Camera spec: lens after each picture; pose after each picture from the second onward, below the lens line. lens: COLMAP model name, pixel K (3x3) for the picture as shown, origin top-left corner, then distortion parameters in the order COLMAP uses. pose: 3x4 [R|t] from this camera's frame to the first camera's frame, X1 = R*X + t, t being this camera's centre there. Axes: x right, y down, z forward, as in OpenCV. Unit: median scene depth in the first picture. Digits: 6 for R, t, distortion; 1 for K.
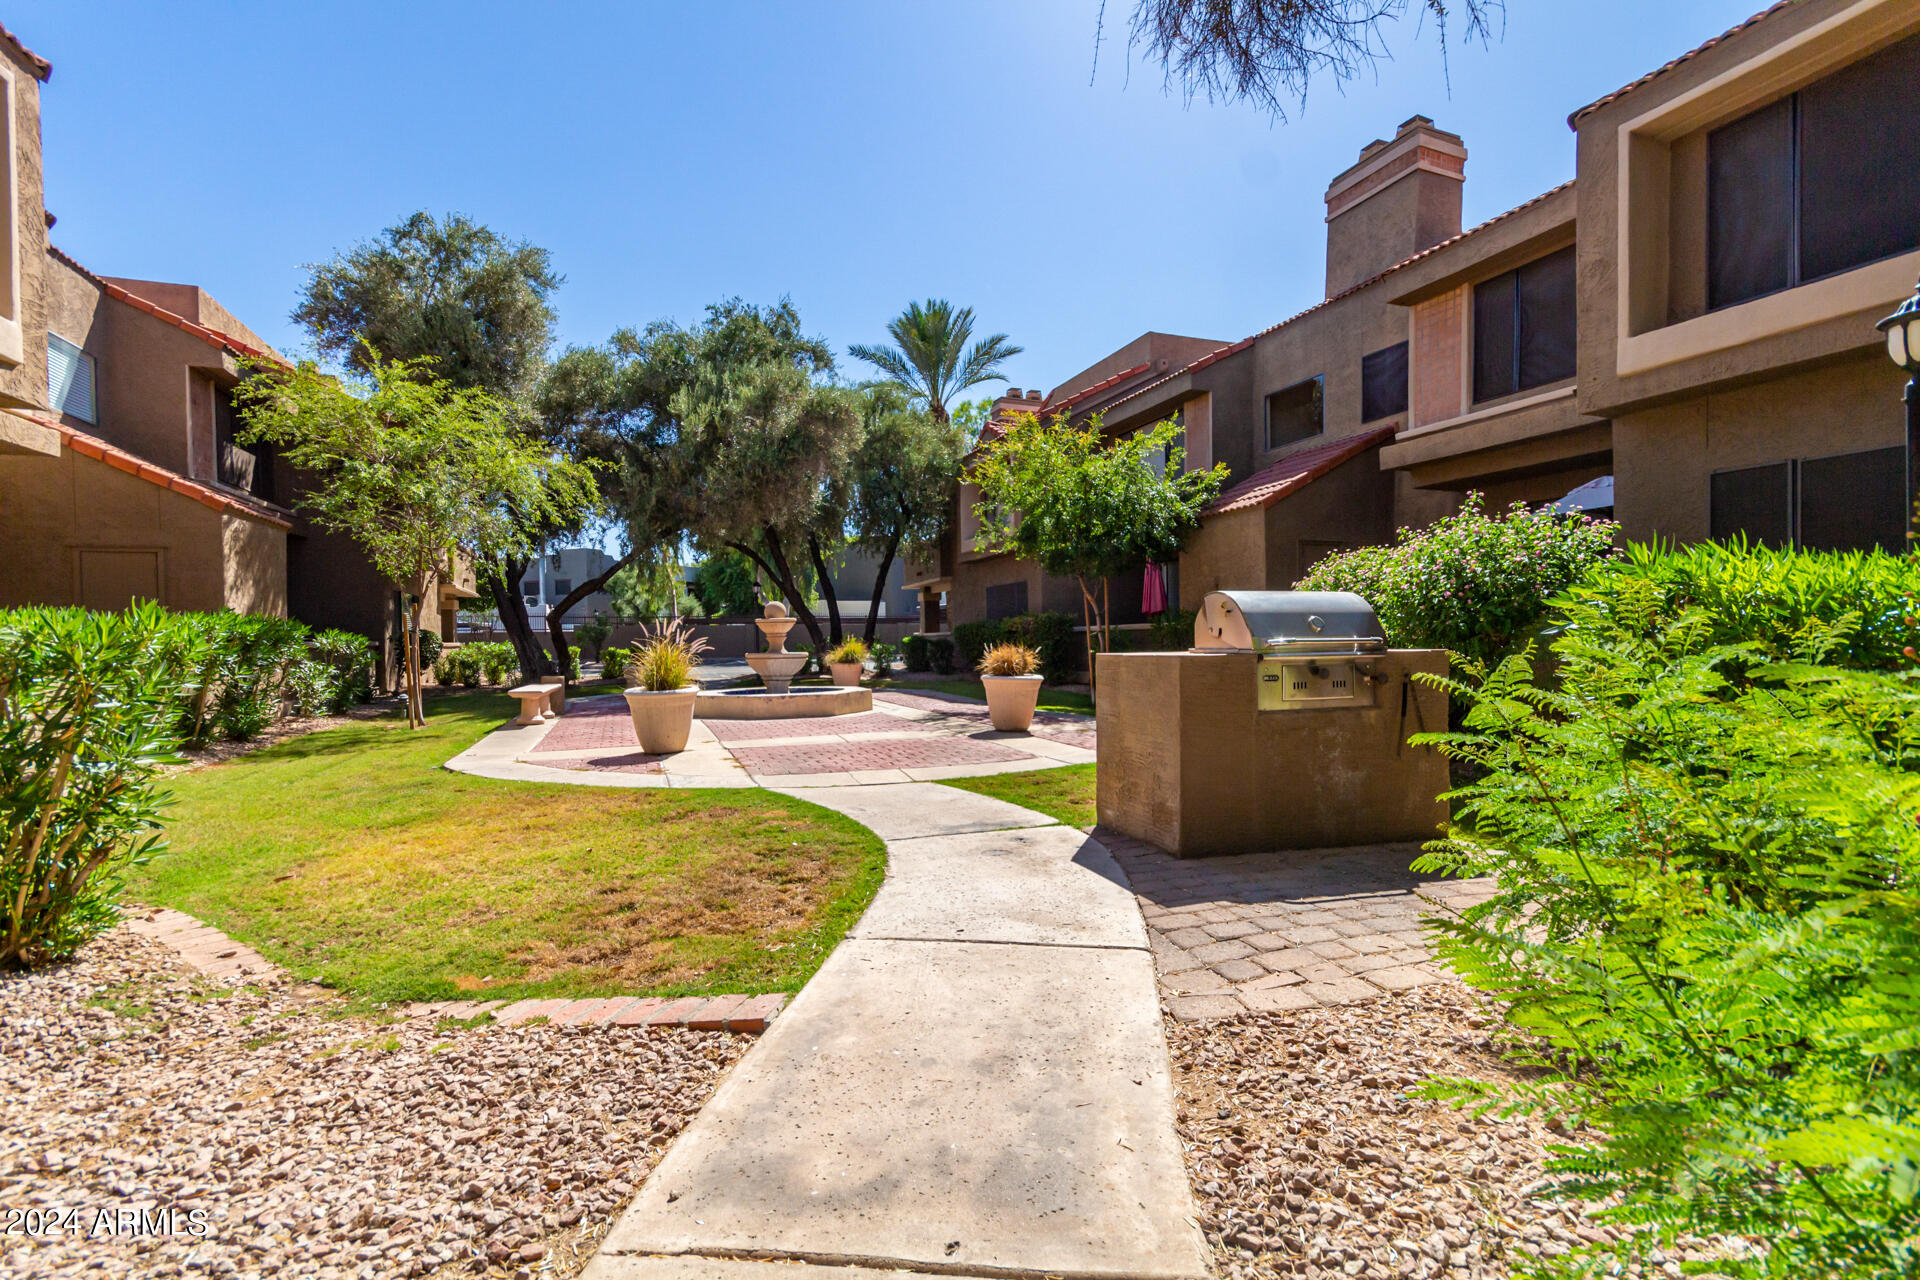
lens RADIAL K [[889.2, 0, 958.7], [0, 889.2, 645.0], [0, 0, 1]] dist [-0.002241, 0.000251]
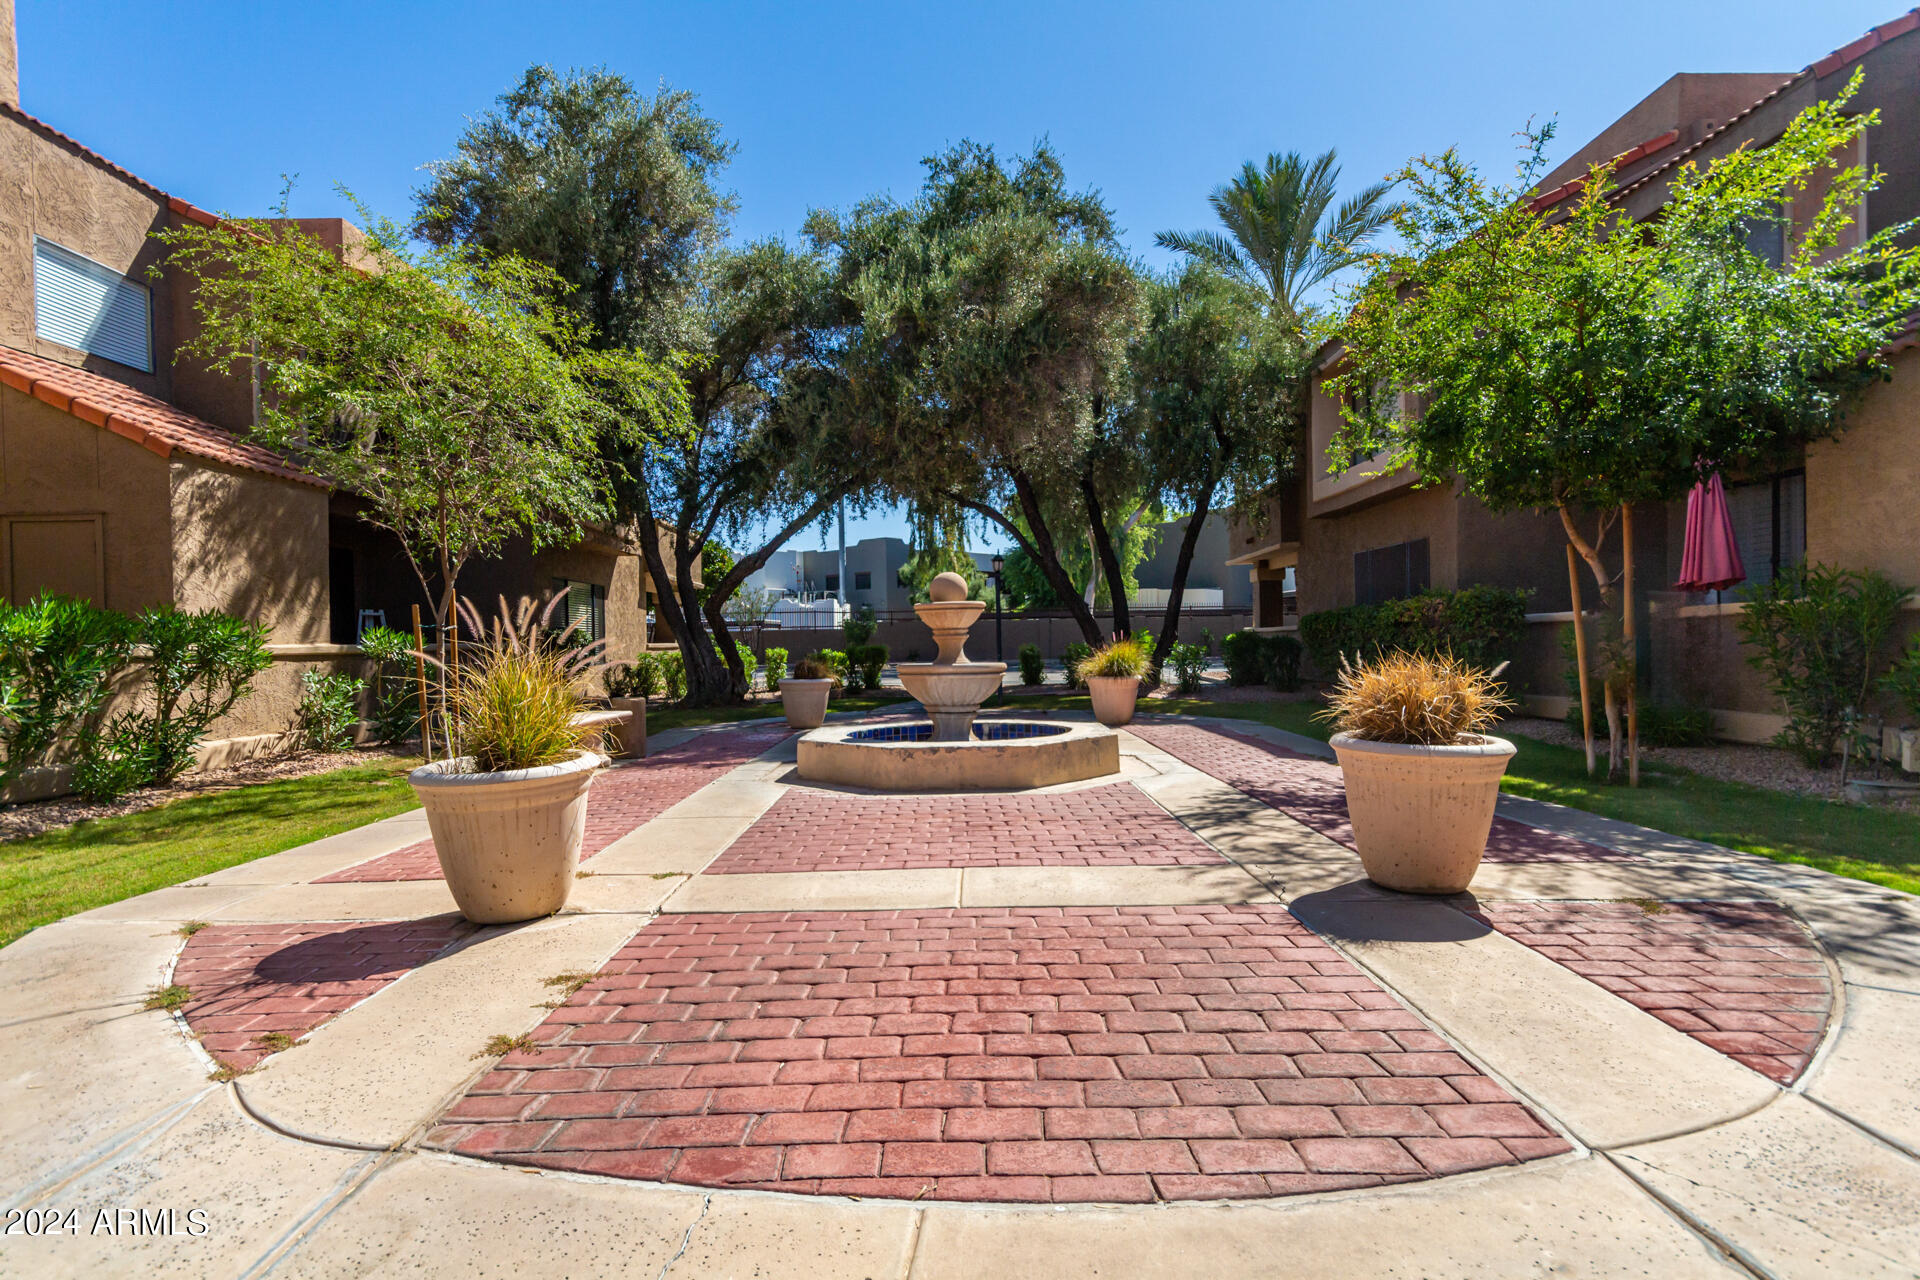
lens RADIAL K [[969.4, 0, 963.4], [0, 969.4, 652.6], [0, 0, 1]] dist [-0.005090, -0.001595]
pose [[0.937255, 0.004543, -0.348616, 0.012249], [-0.001064, 0.999948, 0.010170, -0.002848], [0.348644, -0.009161, 0.937211, 0.301127]]
